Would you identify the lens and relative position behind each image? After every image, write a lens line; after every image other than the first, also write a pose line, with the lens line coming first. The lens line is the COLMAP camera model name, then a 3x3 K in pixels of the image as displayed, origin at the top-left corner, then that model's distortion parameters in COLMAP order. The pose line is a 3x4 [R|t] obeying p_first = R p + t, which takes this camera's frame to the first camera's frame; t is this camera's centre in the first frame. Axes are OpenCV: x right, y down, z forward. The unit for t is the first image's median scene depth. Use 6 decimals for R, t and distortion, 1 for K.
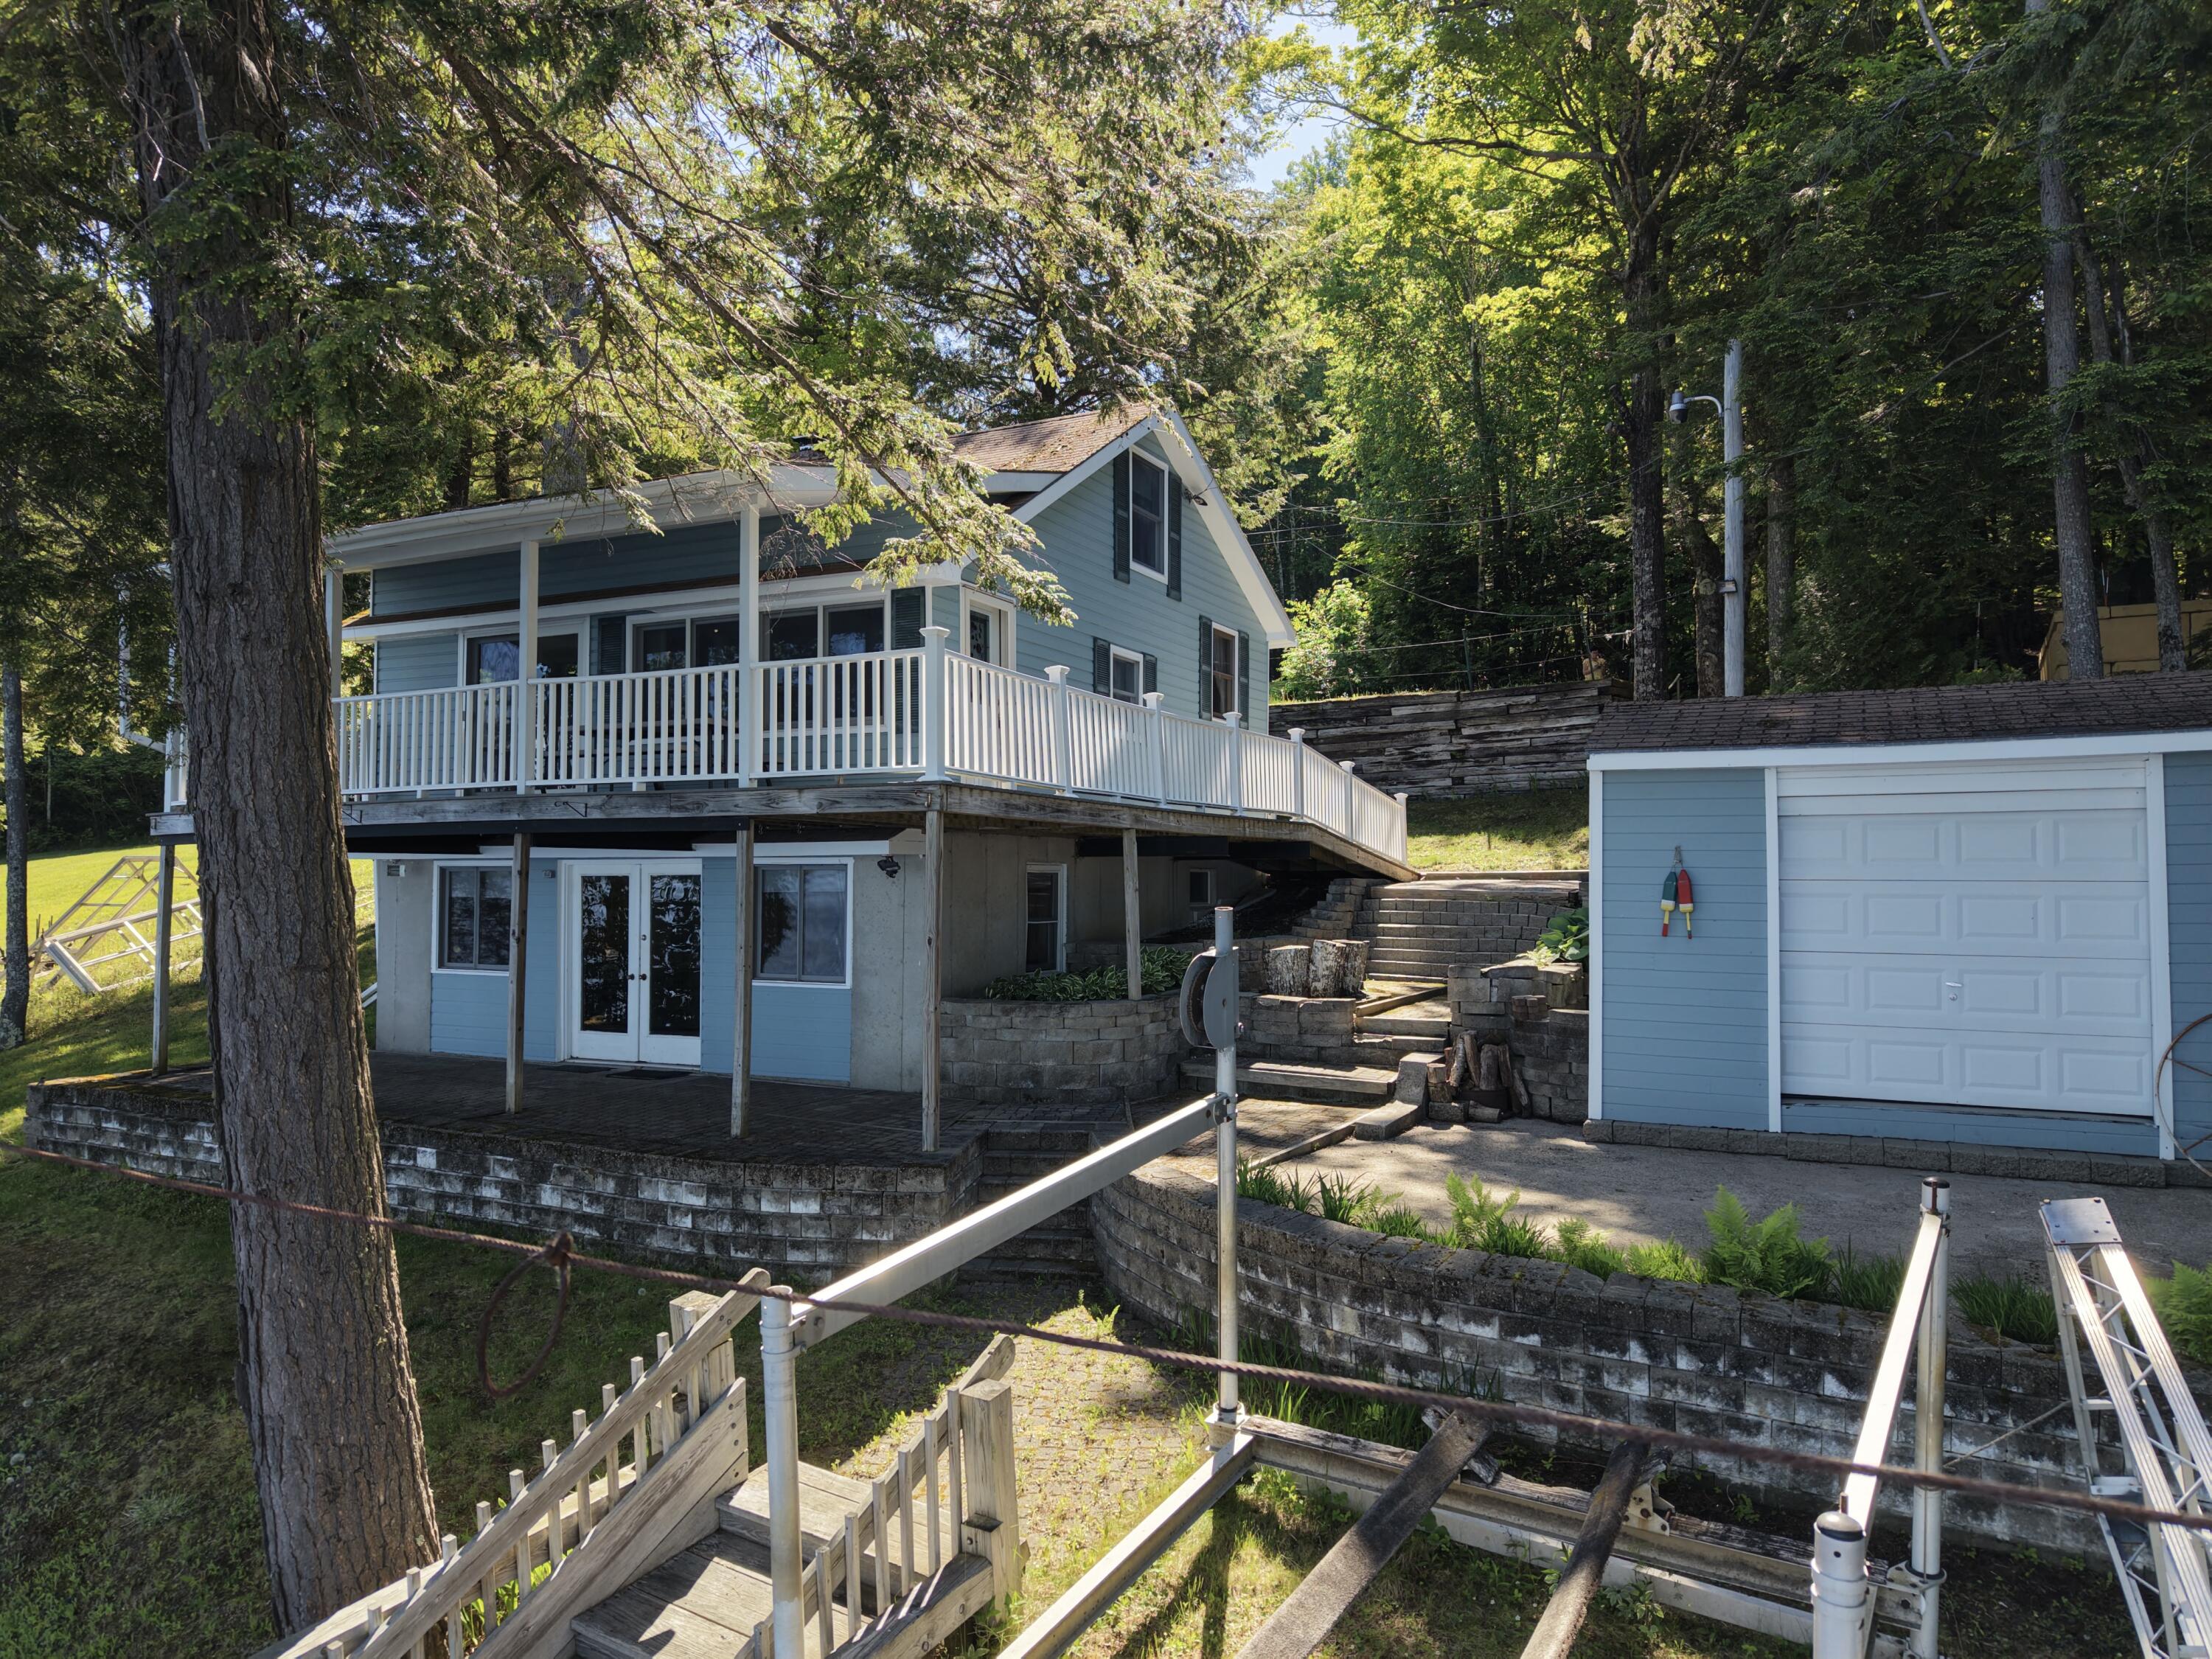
lens RADIAL K [[1472.2, 0, 1106.0], [0, 1472.2, 829.5], [0, 0, 1]] dist [0.049645, -0.073363]
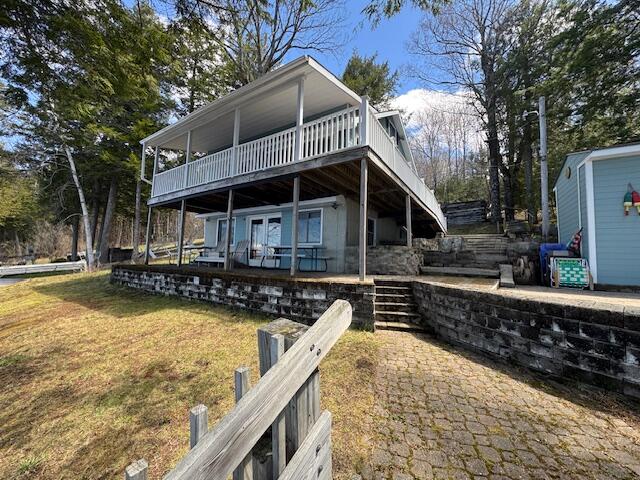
lens RADIAL K [[256.0, 0, 320.0], [0, 256.0, 240.0], [0, 0, 1]] dist [-0.003358, -0.000203]
pose [[0.993881, 0.016506, -0.109214, -0.121597], [-0.021678, 0.998691, -0.046336, 0.137984], [0.108306, 0.048420, 0.992938, 0.431055]]
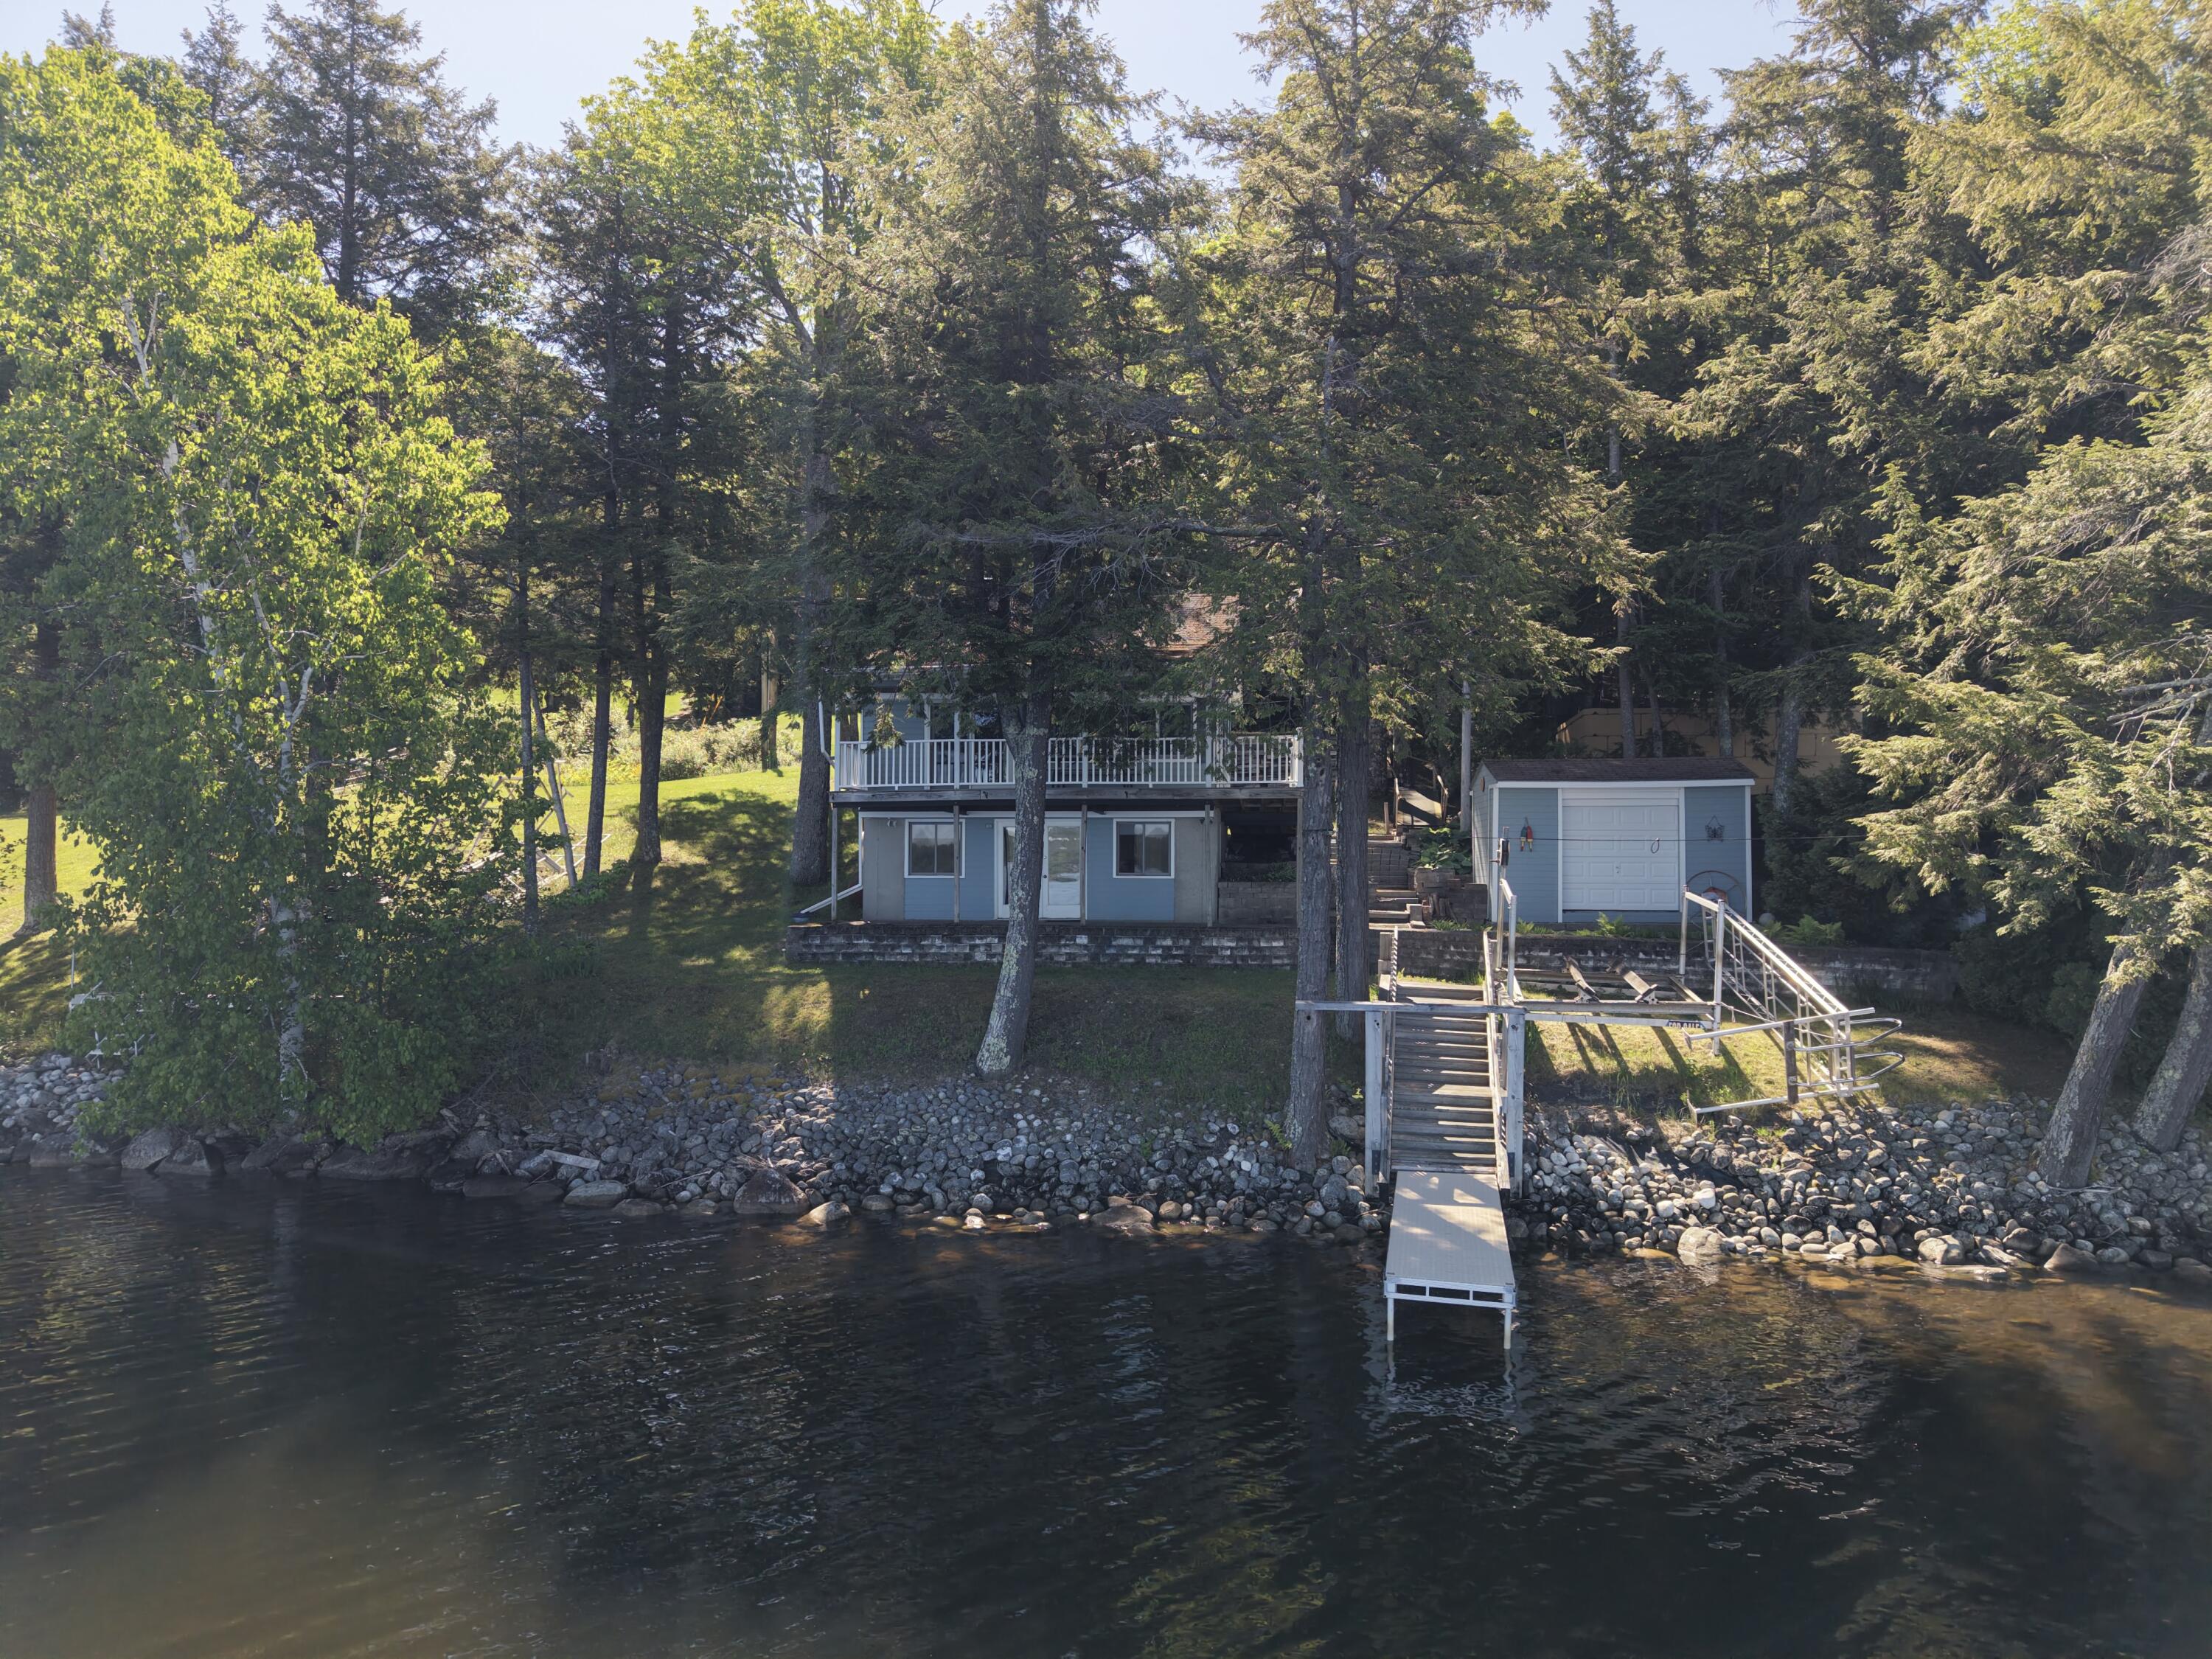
lens RADIAL K [[1472.2, 0, 1106.0], [0, 1472.2, 829.5], [0, 0, 1]] dist [0.049645, -0.073363]
pose [[0.938676, 0.013990, 0.344516, -1.121027], [-0.014909, 0.999889, 0.000017, 0.039409], [-0.344477, -0.005152, 0.938781, -1.116879]]
